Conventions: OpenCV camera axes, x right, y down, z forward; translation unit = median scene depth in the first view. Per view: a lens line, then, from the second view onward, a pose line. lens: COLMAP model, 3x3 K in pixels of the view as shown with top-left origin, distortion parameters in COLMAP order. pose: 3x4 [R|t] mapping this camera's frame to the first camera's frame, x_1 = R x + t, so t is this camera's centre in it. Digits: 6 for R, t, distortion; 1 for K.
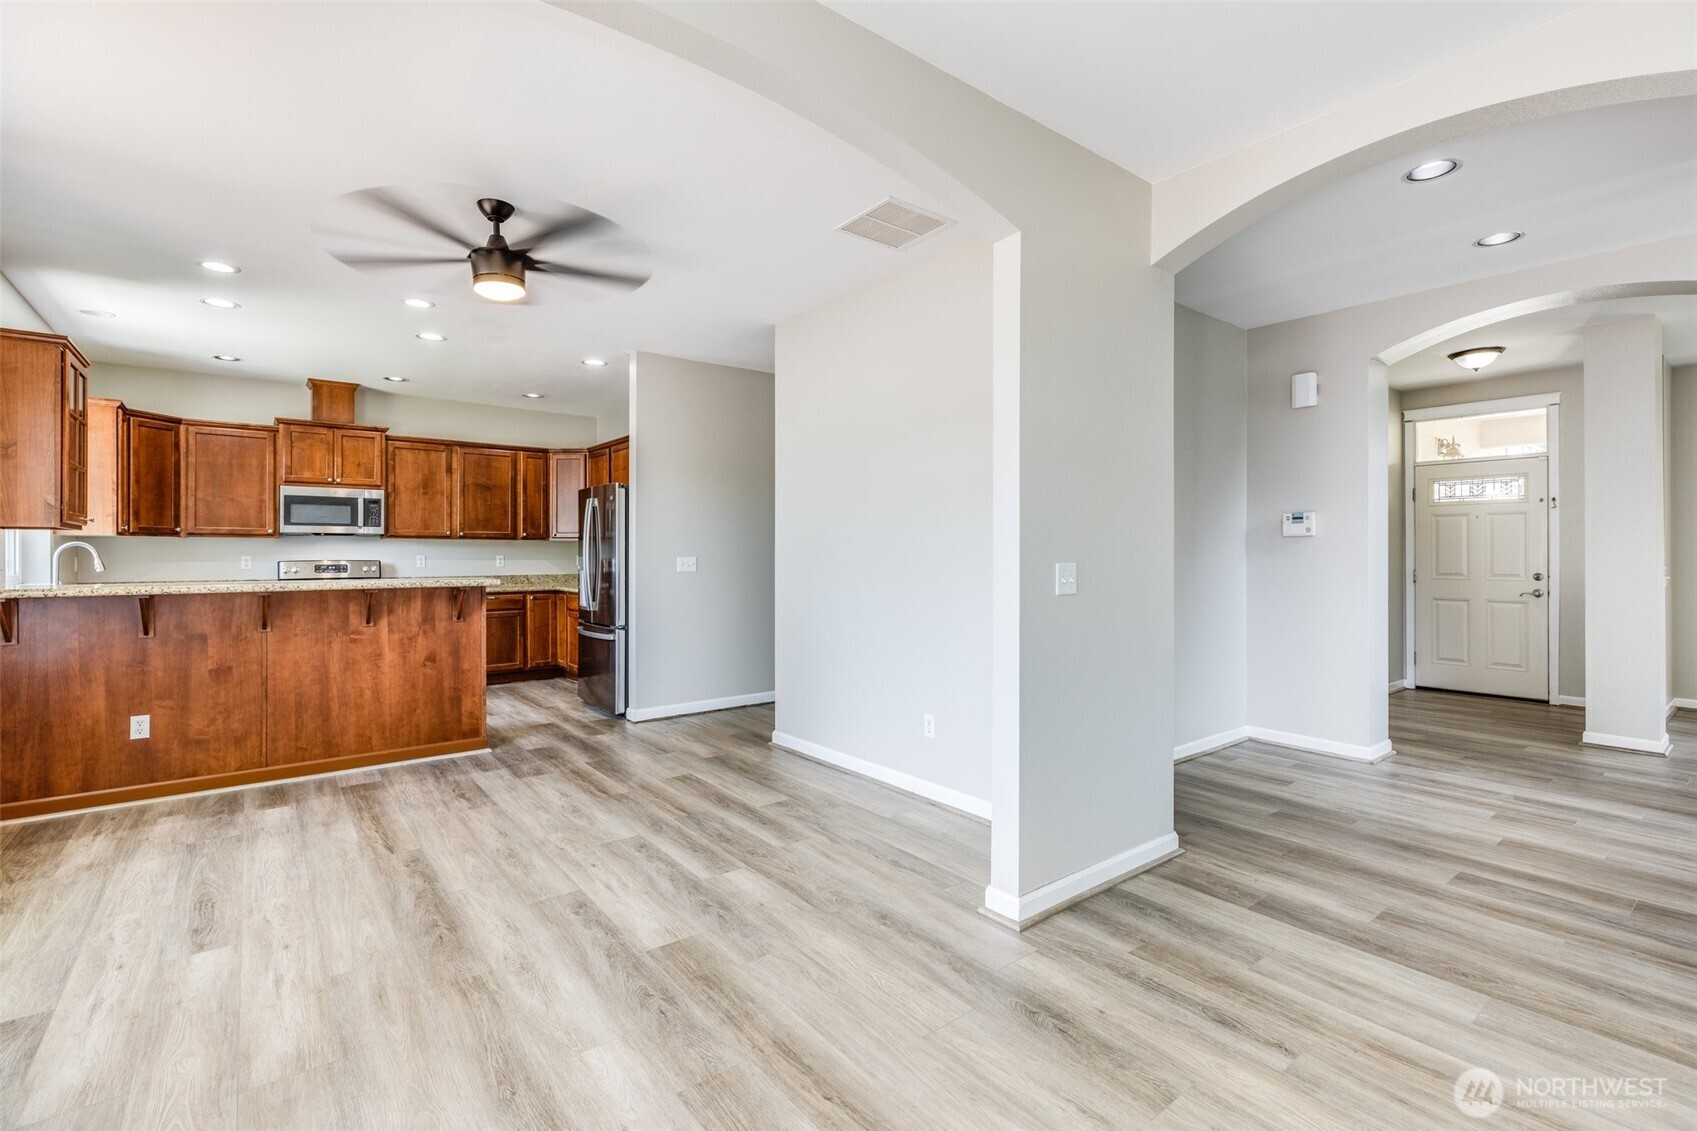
lens RADIAL K [[771.7, 0, 849.0], [0, 771.7, 550.7], [0, 0, 1]] dist [0.010708, -0.000441]
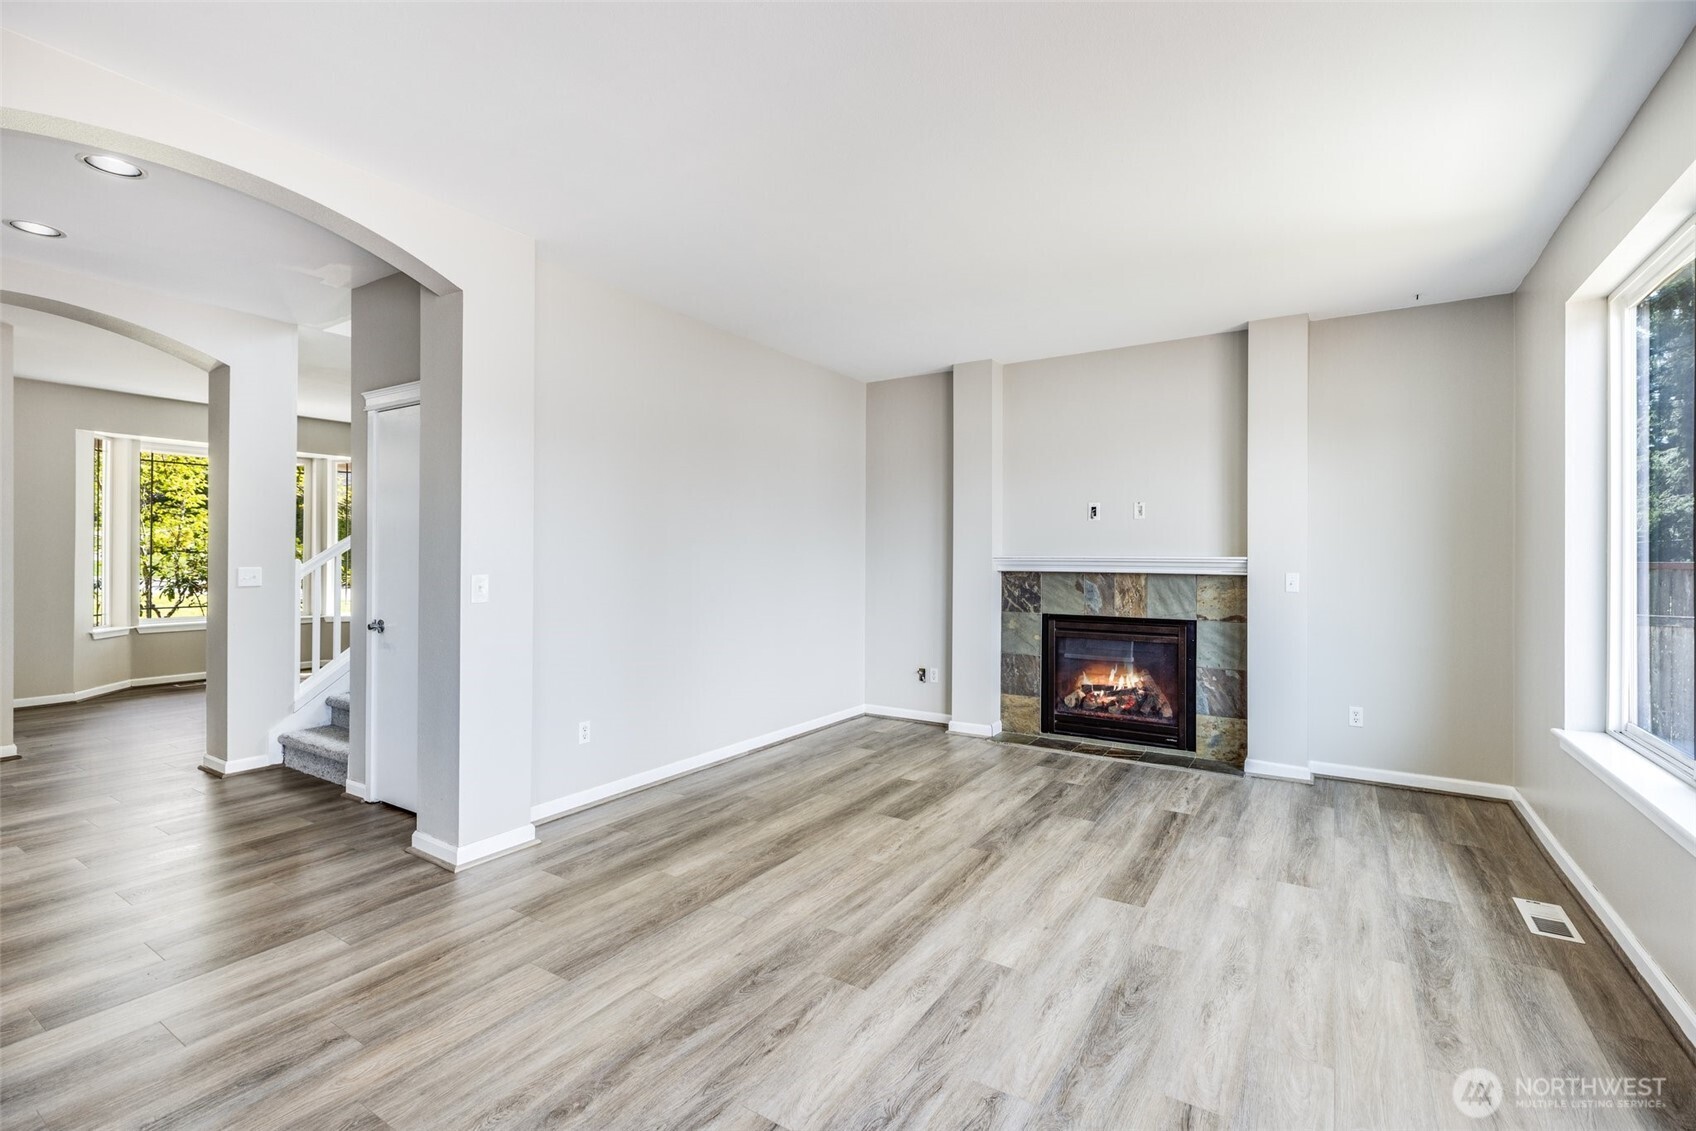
lens RADIAL K [[765.9, 0, 849.2], [0, 765.9, 557.4], [0, 0, 1]] dist [-0.004108, 0.002818]
pose [[-0.308907, -0.001981, 0.951090, -0.415074], [-0.007706, 0.999970, -0.000420, -0.012737], [-0.951061, -0.007459, -0.308913, 0.425923]]
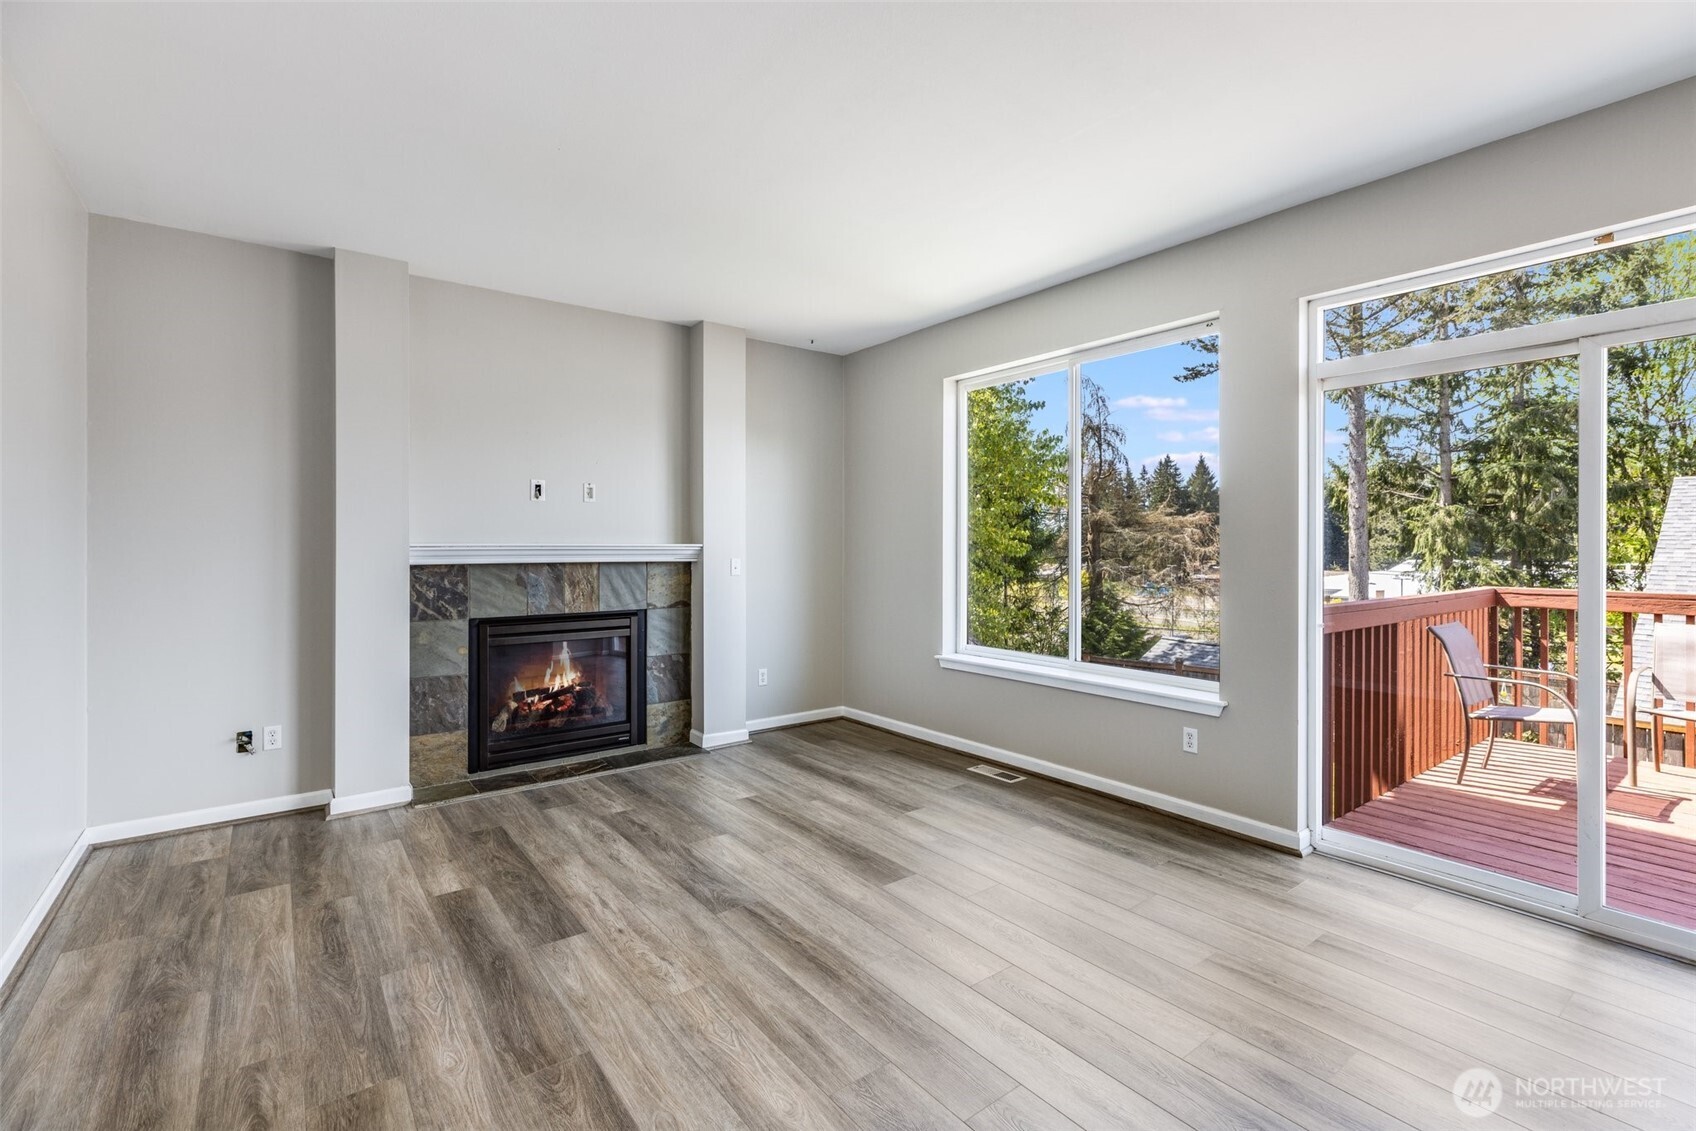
lens RADIAL K [[765.9, 0, 841.9], [0, 765.9, 549.0], [0, 0, 1]] dist [-0.004108, 0.002818]
pose [[-0.999600, 0.001945, 0.028231, 0.267391], [0.001964, 0.999998, 0.000653, -0.010861], [-0.028229, 0.000708, -0.999601, 0.717638]]
